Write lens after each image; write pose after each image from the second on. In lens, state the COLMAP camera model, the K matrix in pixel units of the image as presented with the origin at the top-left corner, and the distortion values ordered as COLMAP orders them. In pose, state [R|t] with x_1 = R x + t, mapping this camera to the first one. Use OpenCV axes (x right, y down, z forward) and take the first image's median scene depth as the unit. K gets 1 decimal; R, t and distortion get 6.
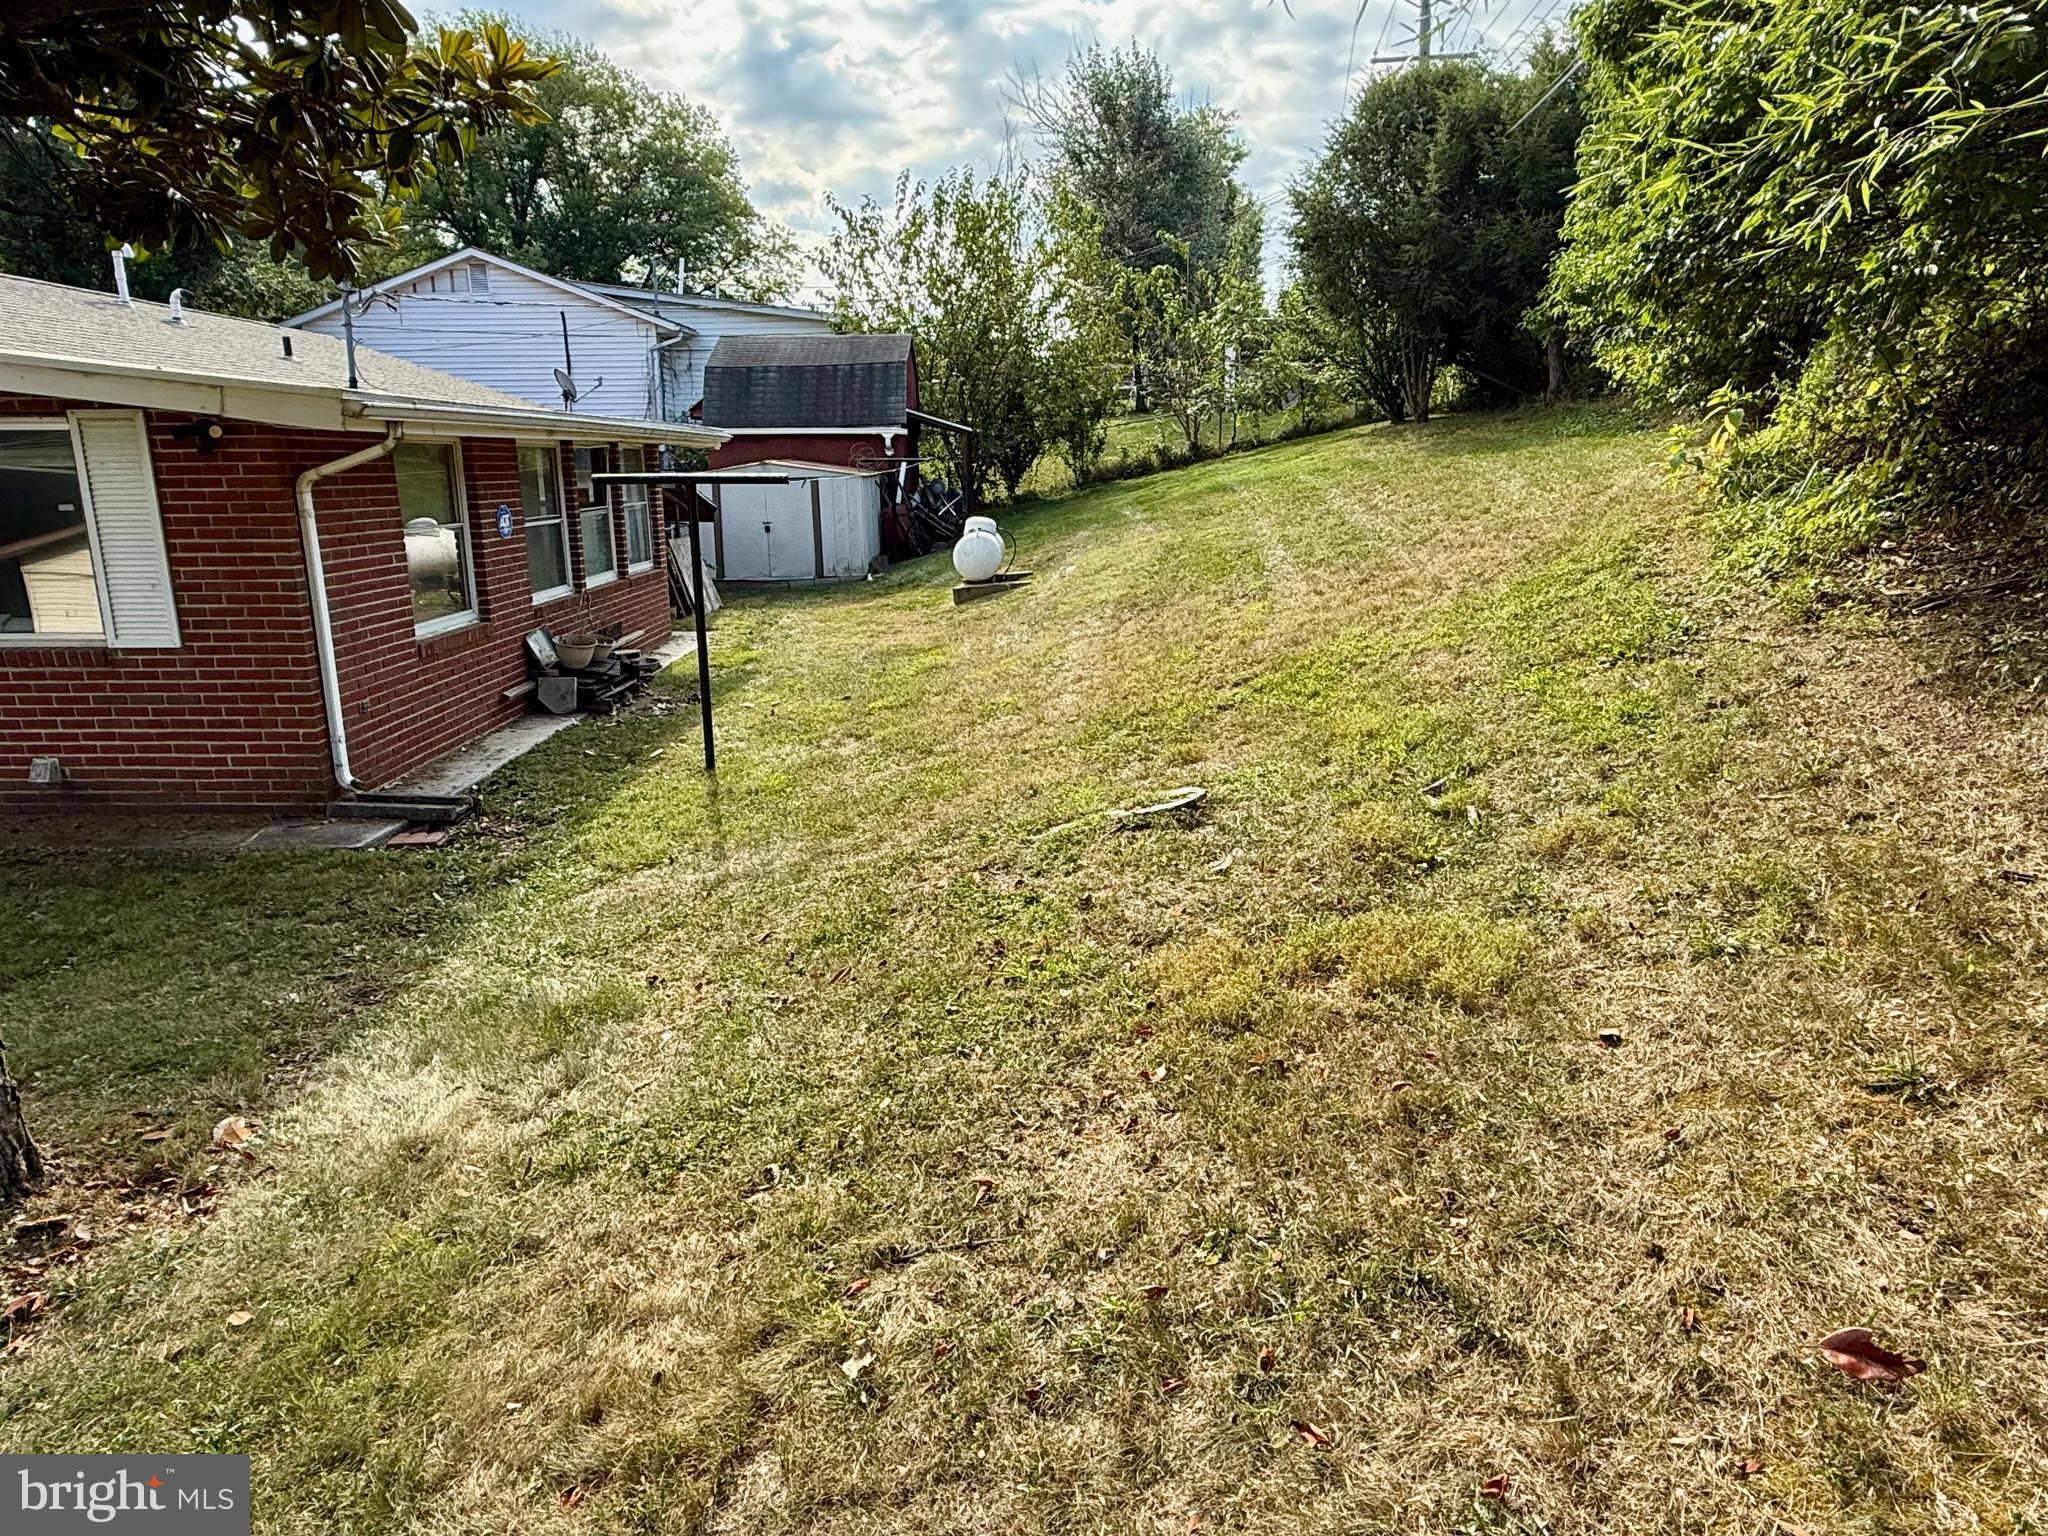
lens RADIAL K [[1260.4, 0, 1021.0], [0, 1260.4, 762.6], [0, 0, 1]] dist [-0.003782, 0.003316]
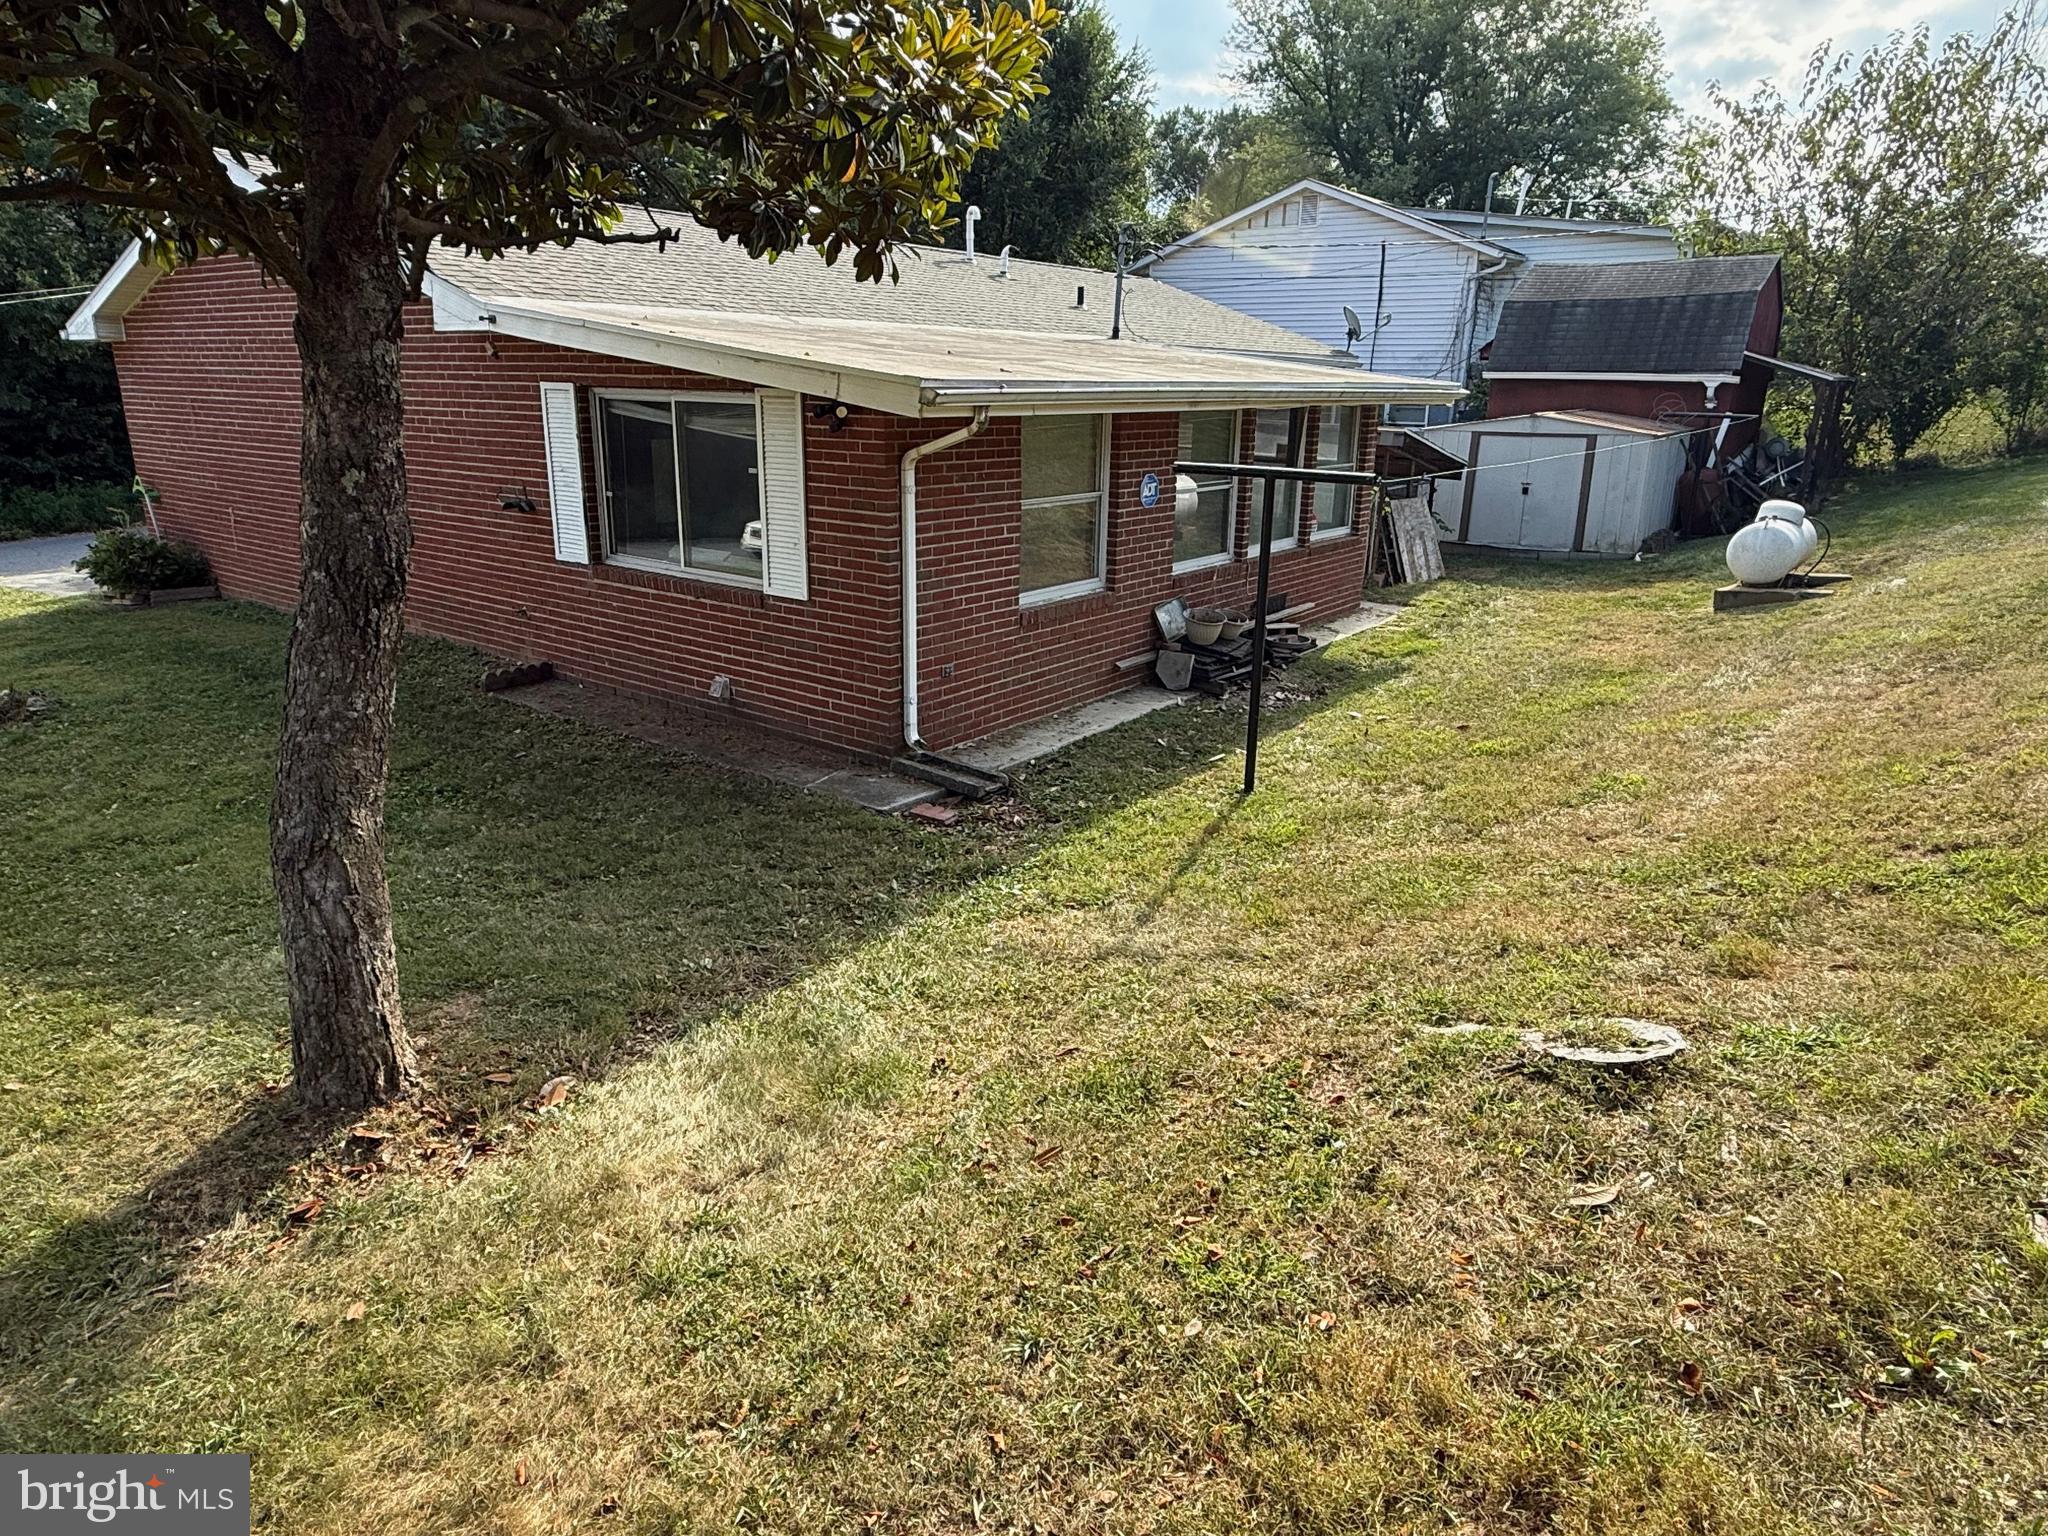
lens RADIAL K [[1260.4, 0, 1021.0], [0, 1260.4, 762.6], [0, 0, 1]] dist [-0.003782, 0.003316]
pose [[0.793850, 0.196306, -0.575557, 0.158027], [-0.160182, 0.980541, 0.113498, -0.102625], [0.586637, 0.002093, 0.809847, 0.185807]]
